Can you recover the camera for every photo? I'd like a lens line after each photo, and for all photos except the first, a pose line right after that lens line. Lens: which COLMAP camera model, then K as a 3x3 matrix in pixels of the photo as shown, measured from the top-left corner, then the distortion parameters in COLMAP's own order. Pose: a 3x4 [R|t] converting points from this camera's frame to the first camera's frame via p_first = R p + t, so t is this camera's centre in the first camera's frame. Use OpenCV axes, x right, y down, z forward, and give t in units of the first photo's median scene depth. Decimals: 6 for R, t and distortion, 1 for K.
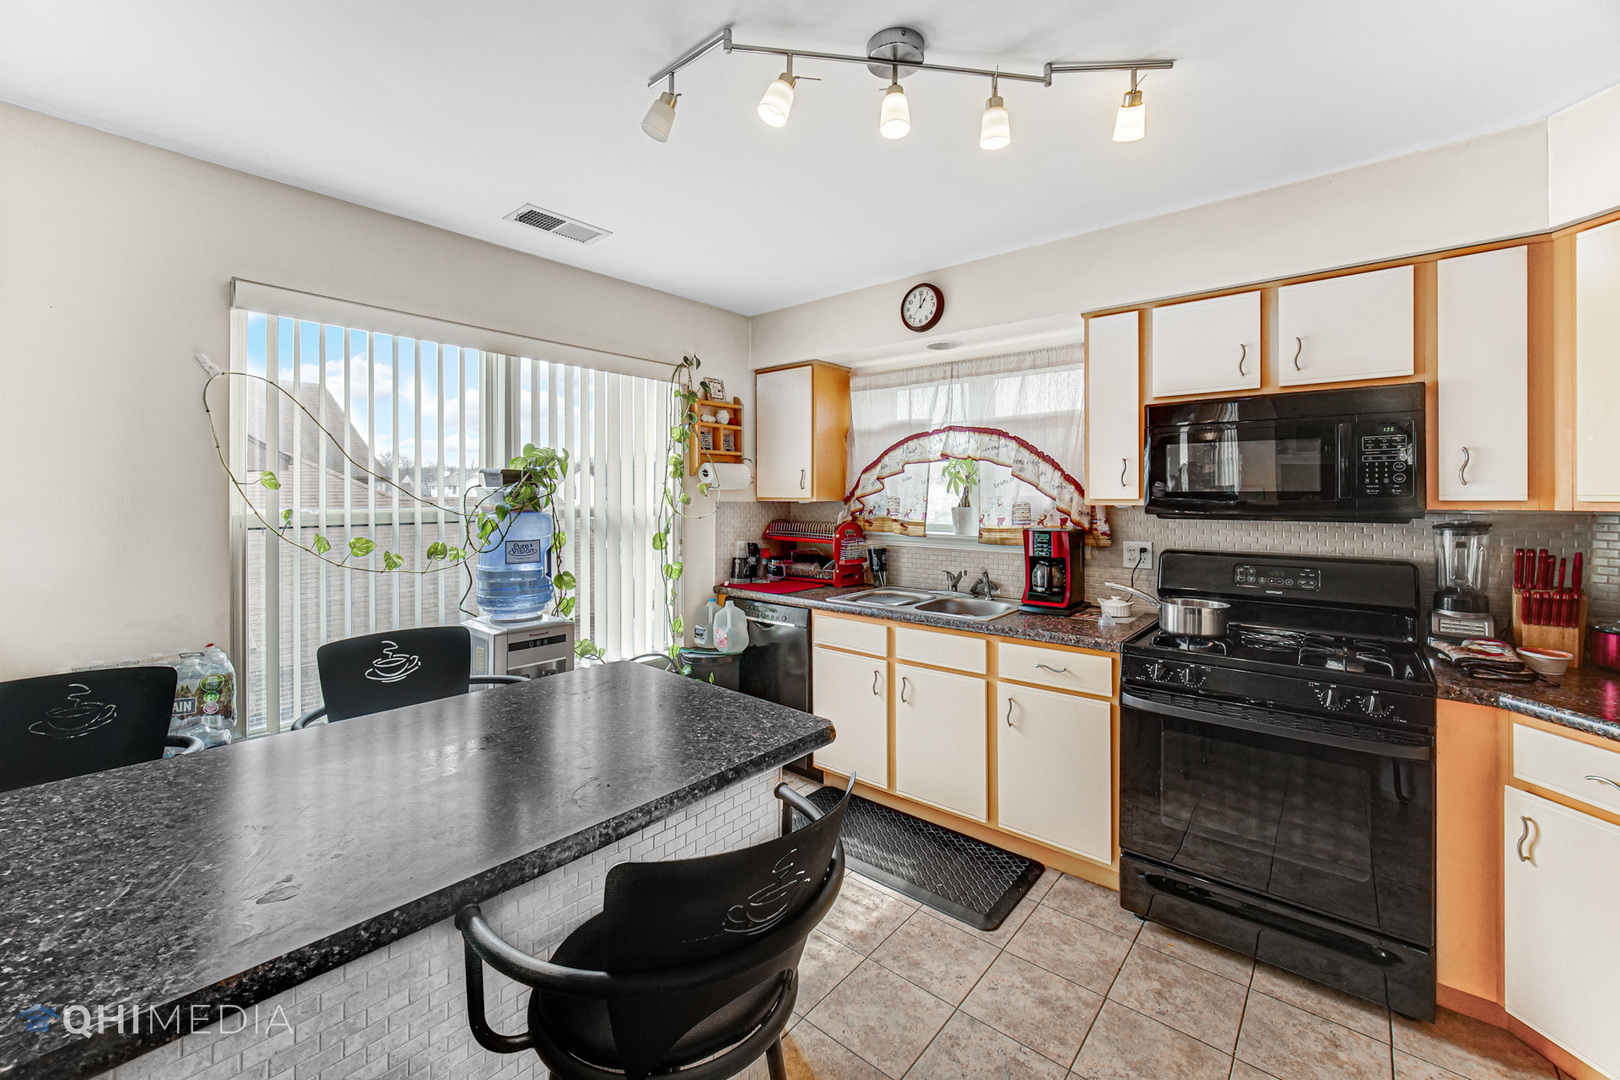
lens RADIAL K [[653.3, 0, 817.8], [0, 653.3, 497.6], [0, 0, 1]] dist [-0.002434, 0.000435]
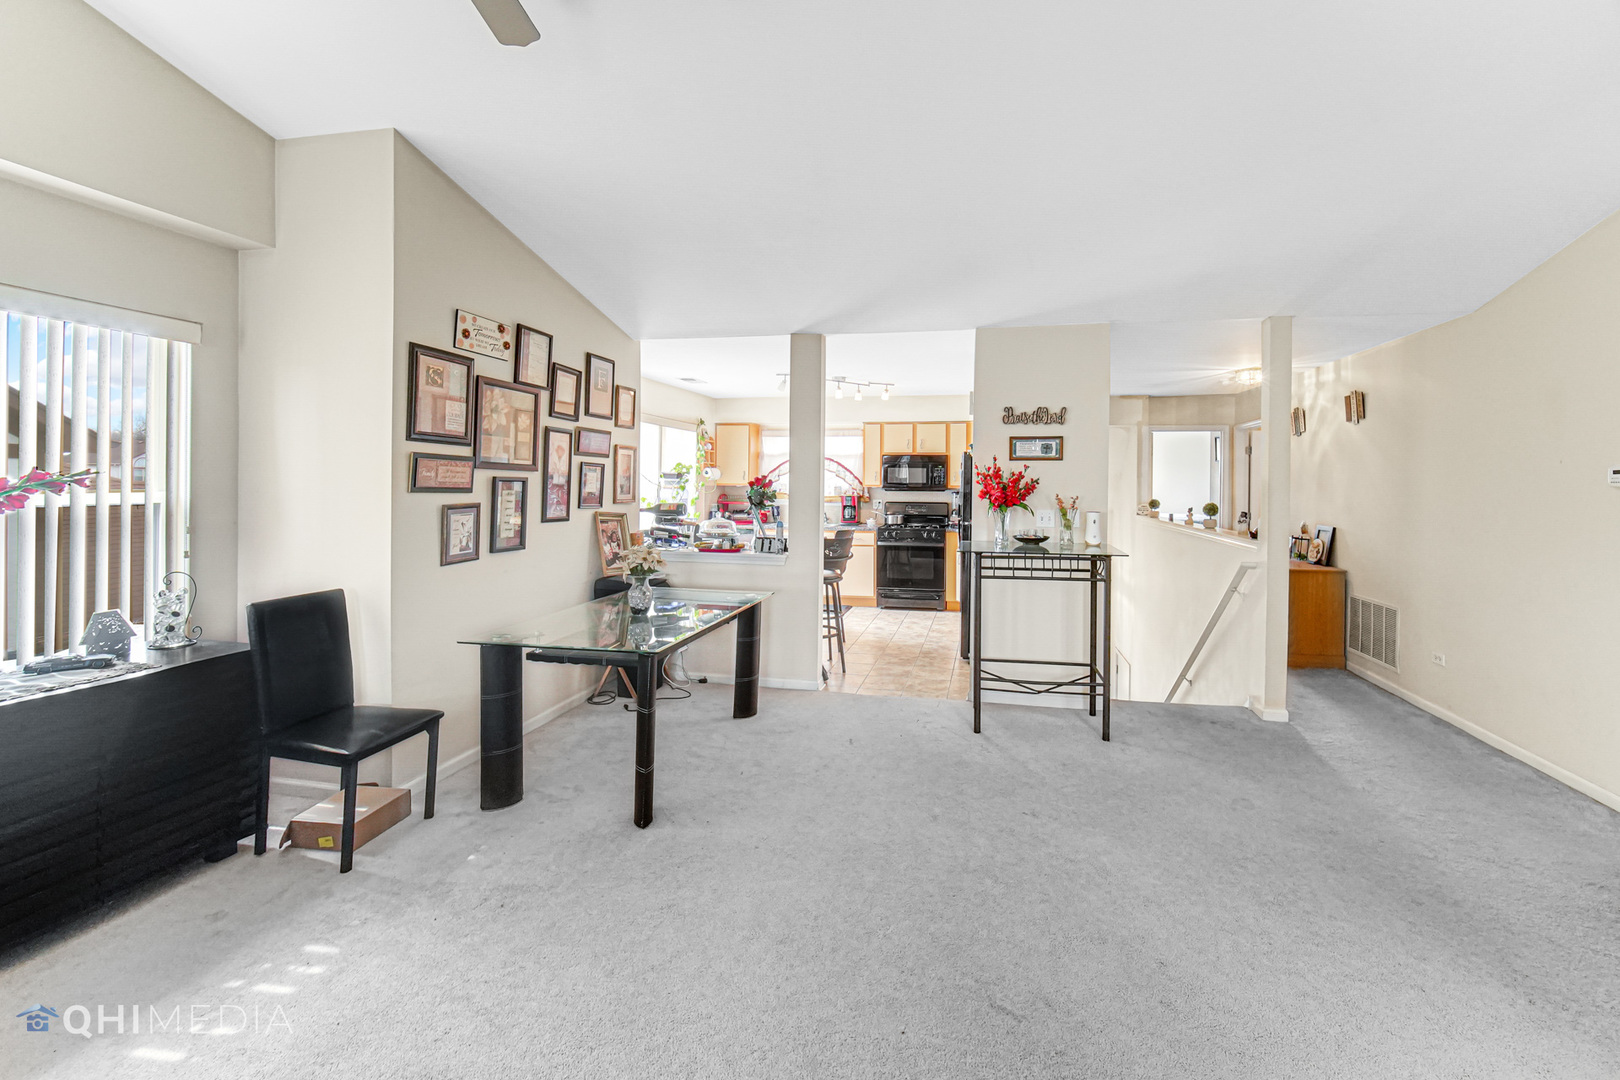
lens RADIAL K [[653.3, 0, 879.9], [0, 653.3, 485.7], [0, 0, 1]] dist [-0.002434, 0.000435]
pose [[0.864966, 0.004924, 0.501806, -1.132748], [-0.006629, 0.999977, 0.001614, 0.000484], [-0.501787, -0.004723, 0.864979, -1.790773]]
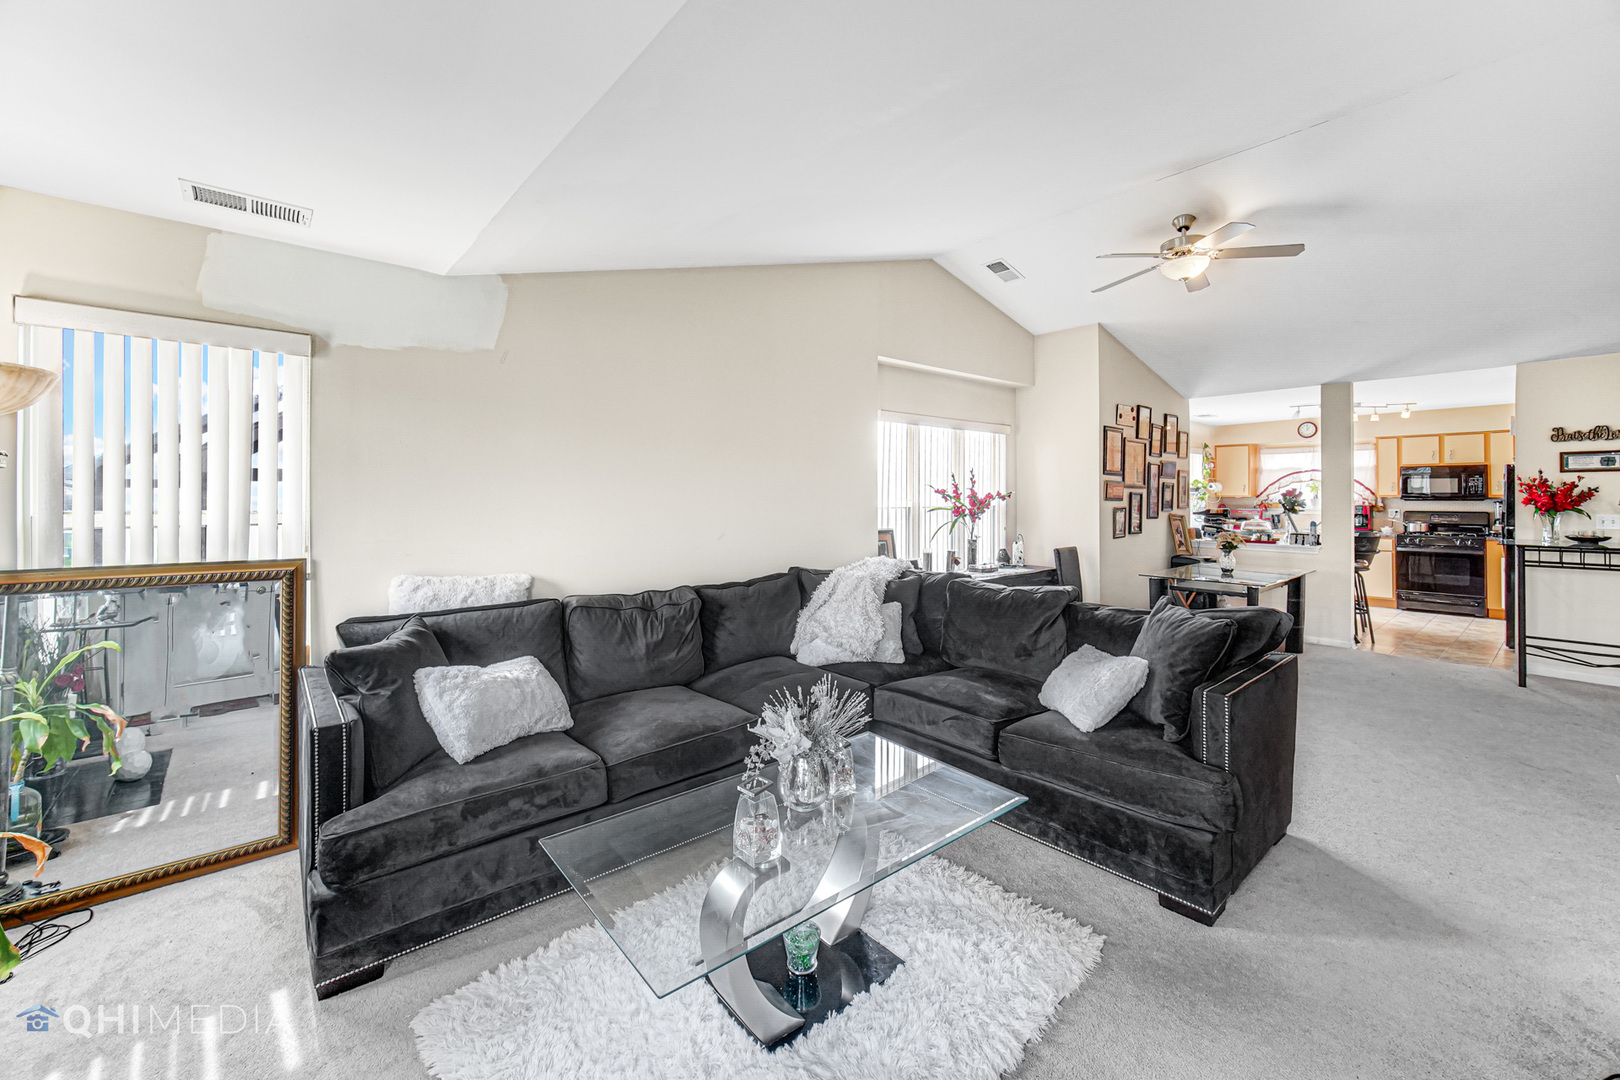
lens RADIAL K [[653.3, 0, 819.7], [0, 653.3, 493.8], [0, 0, 1]] dist [-0.002434, 0.000435]
pose [[0.985493, -0.002877, -0.169694, -1.943302], [0.001999, 0.999984, -0.005345, 0.007816], [0.169707, 0.004928, 0.985482, -2.921453]]
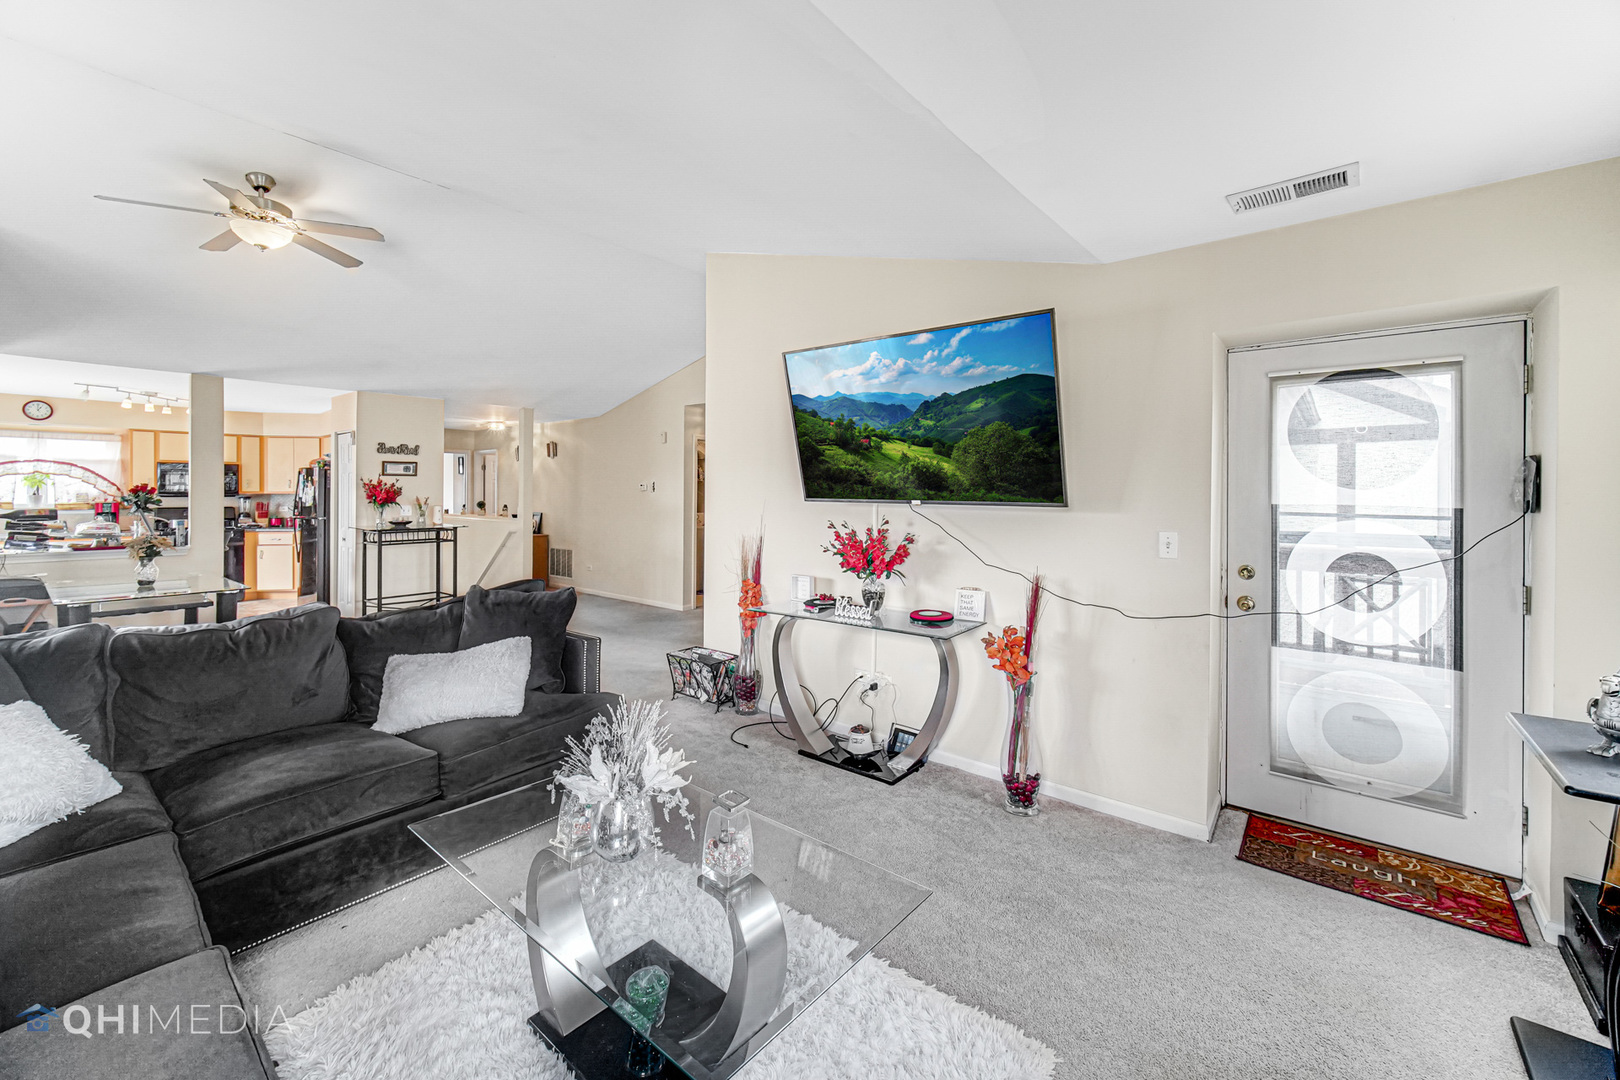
lens RADIAL K [[653.3, 0, 795.9], [0, 653.3, 490.9], [0, 0, 1]] dist [-0.002434, 0.000435]
pose [[-0.001625, 0.001944, 0.999997, -2.859110], [-0.000726, 0.999998, -0.001945, 0.004468], [-0.999998, -0.000730, -0.001623, -2.261439]]
